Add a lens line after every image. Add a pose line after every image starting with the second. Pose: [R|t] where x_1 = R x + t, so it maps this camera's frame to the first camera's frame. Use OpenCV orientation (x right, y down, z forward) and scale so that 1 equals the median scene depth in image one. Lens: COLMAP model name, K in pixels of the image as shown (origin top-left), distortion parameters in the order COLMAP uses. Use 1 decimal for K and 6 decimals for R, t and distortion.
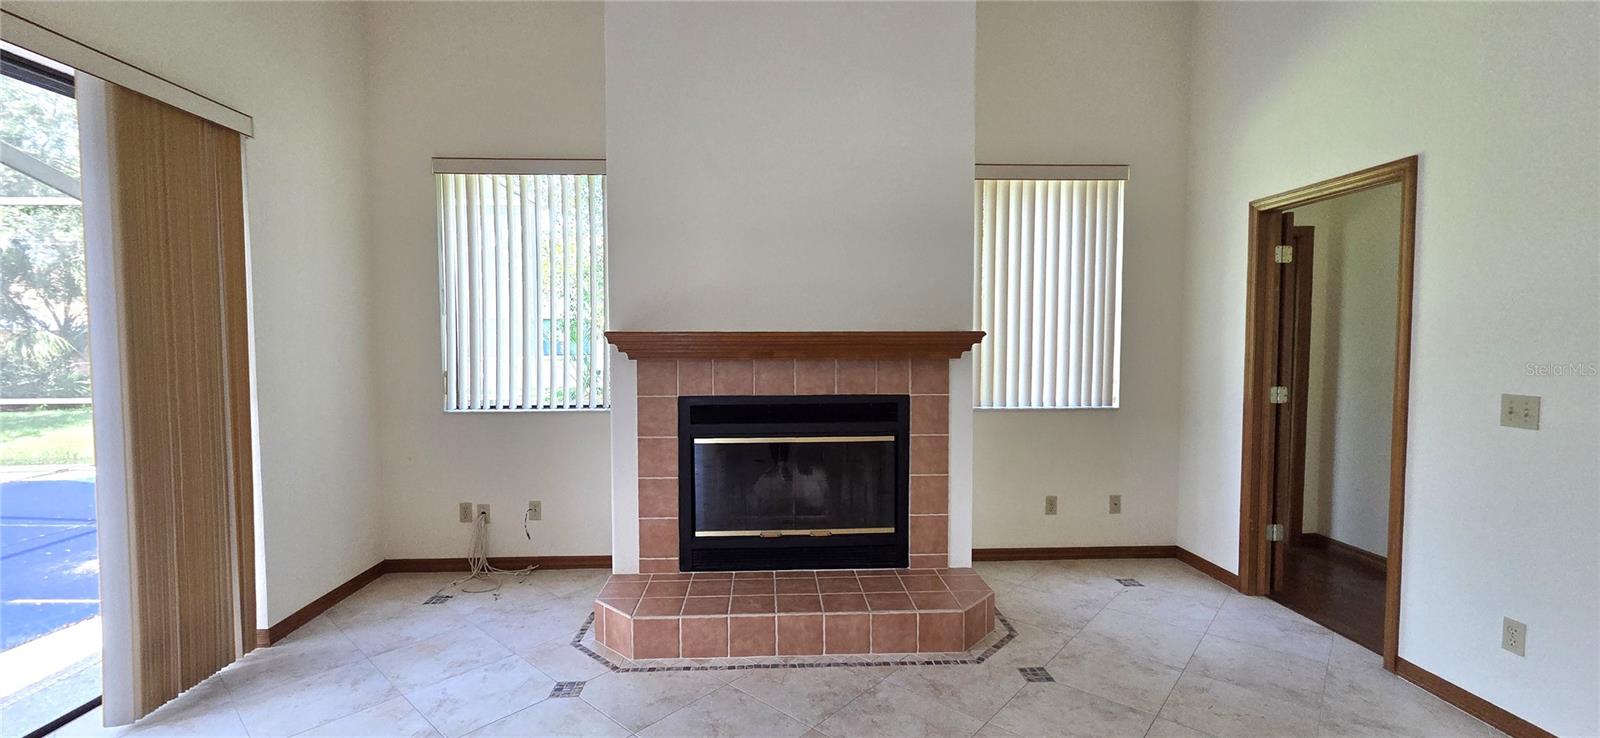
lens RADIAL K [[651.3, 0, 795.0], [0, 651.3, 359.8], [0, 0, 1]] dist [0.006665, -0.001882]
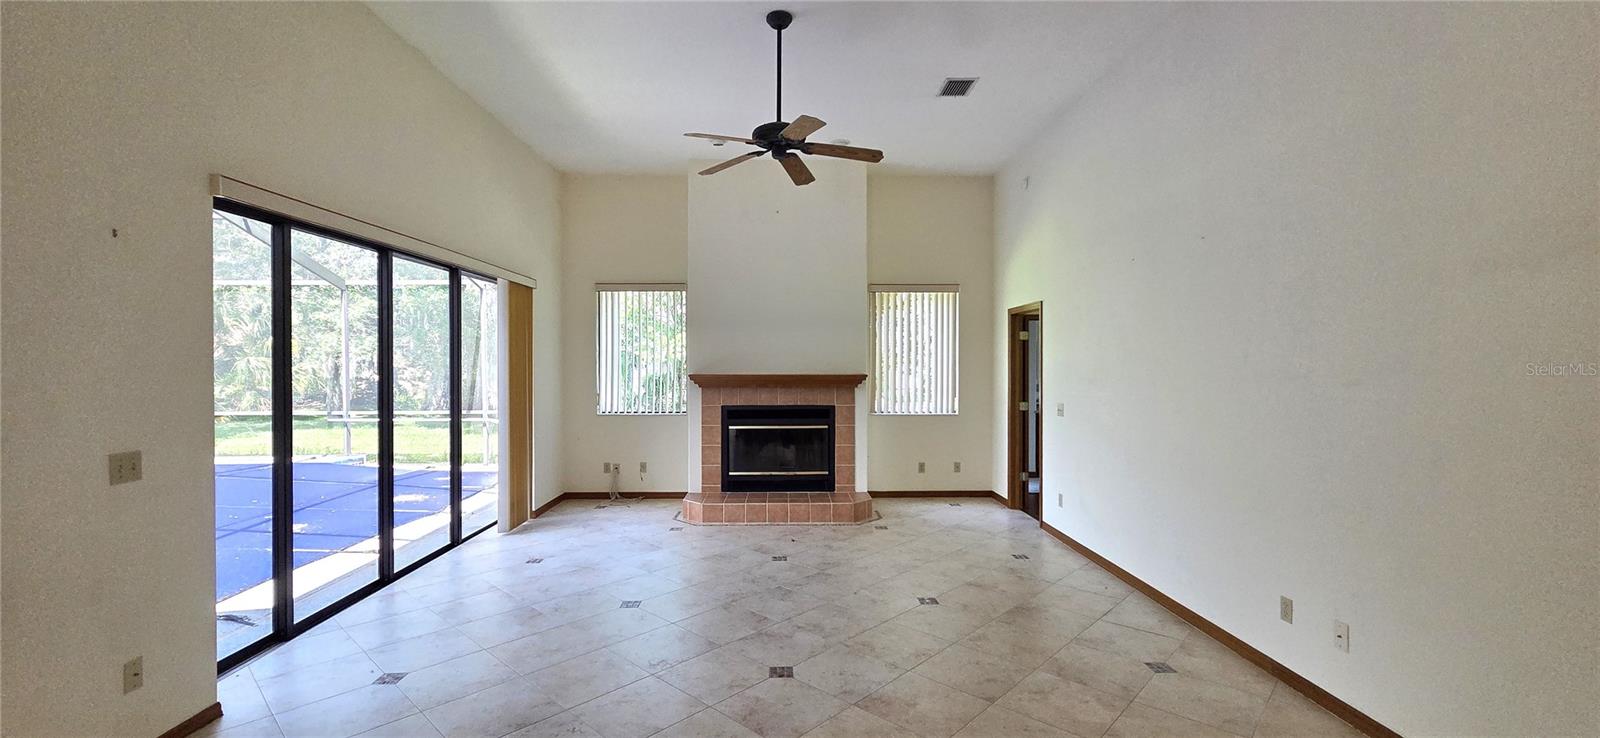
lens RADIAL K [[651.3, 0, 799.9], [0, 651.3, 370.0], [0, 0, 1]] dist [0.006665, -0.001882]
pose [[0.999680, 0.002442, -0.025170, 0.117002], [-0.003051, 0.999703, -0.024196, -0.006377], [0.025104, 0.024266, 0.999390, -1.027624]]
